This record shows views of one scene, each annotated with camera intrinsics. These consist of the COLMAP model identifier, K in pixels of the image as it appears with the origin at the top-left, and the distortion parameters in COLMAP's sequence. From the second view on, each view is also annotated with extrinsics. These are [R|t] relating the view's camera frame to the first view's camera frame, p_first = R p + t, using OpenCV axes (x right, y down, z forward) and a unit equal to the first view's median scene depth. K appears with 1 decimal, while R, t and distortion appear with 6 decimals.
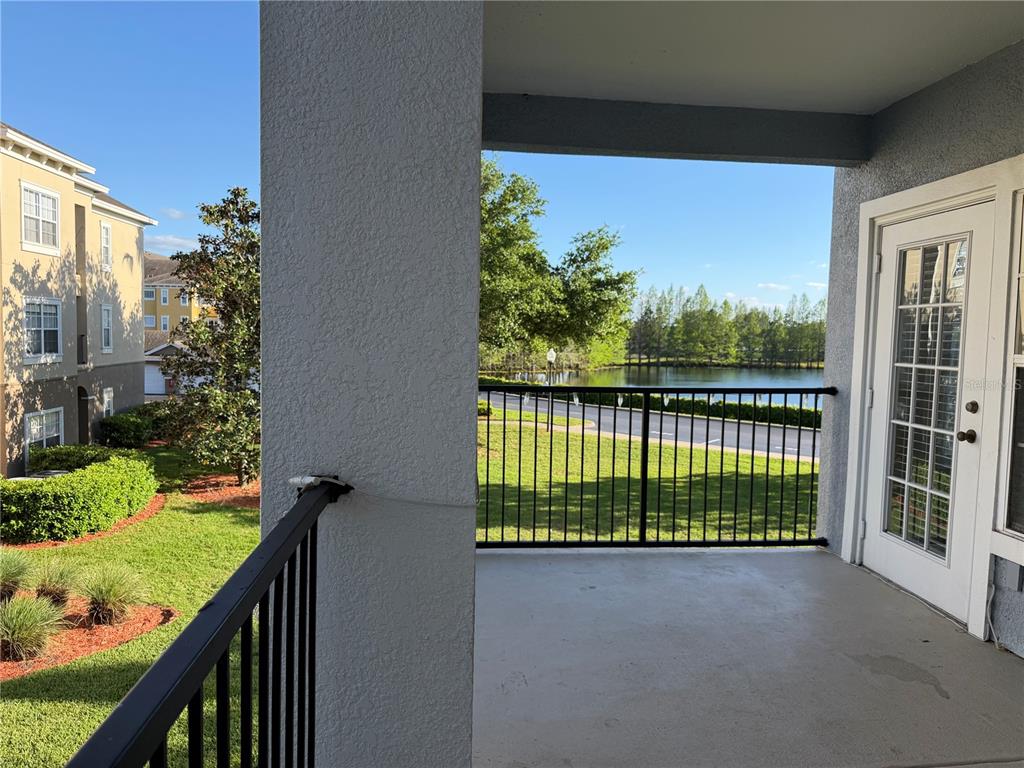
lens RADIAL K [[715.9, 0, 512.1], [0, 715.9, 381.6], [0, 0, 1]] dist [-0.008593, -0.007726]
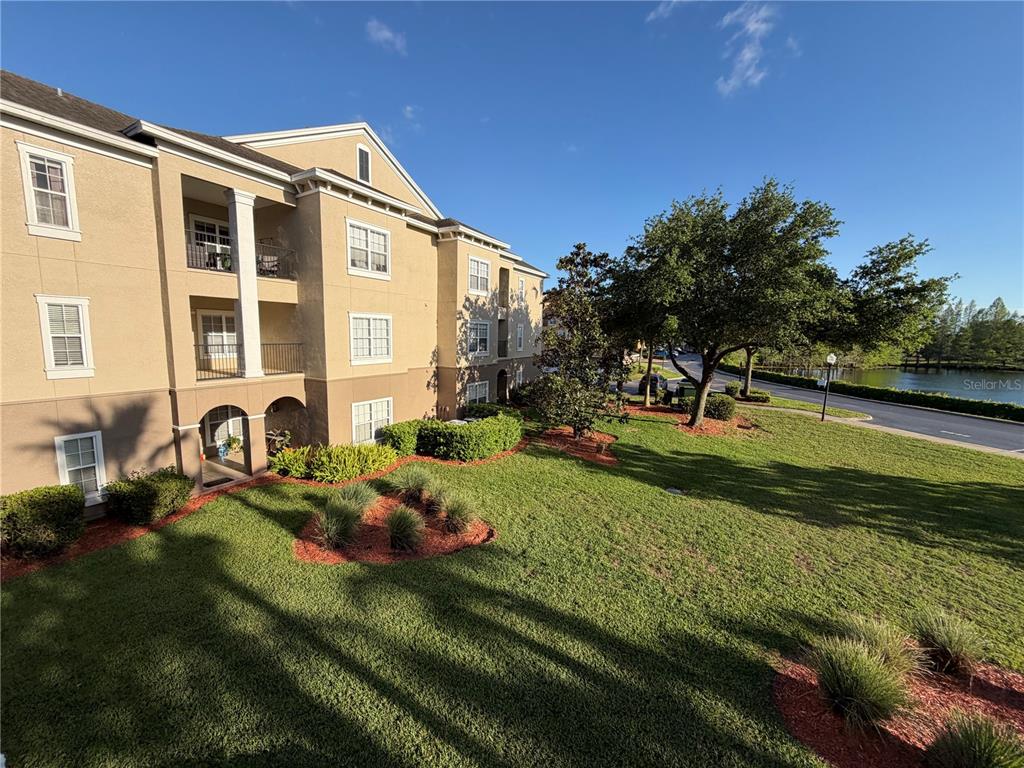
lens RADIAL K [[409.9, 0, 510.3], [0, 409.9, 387.7], [0, 0, 1]] dist [0.003555, 0.000086]
pose [[0.825694, 0.063273, -0.560559, -0.001009], [-0.037370, 0.997642, 0.057563, -0.009517], [0.562879, -0.026581, 0.826112, 0.169709]]
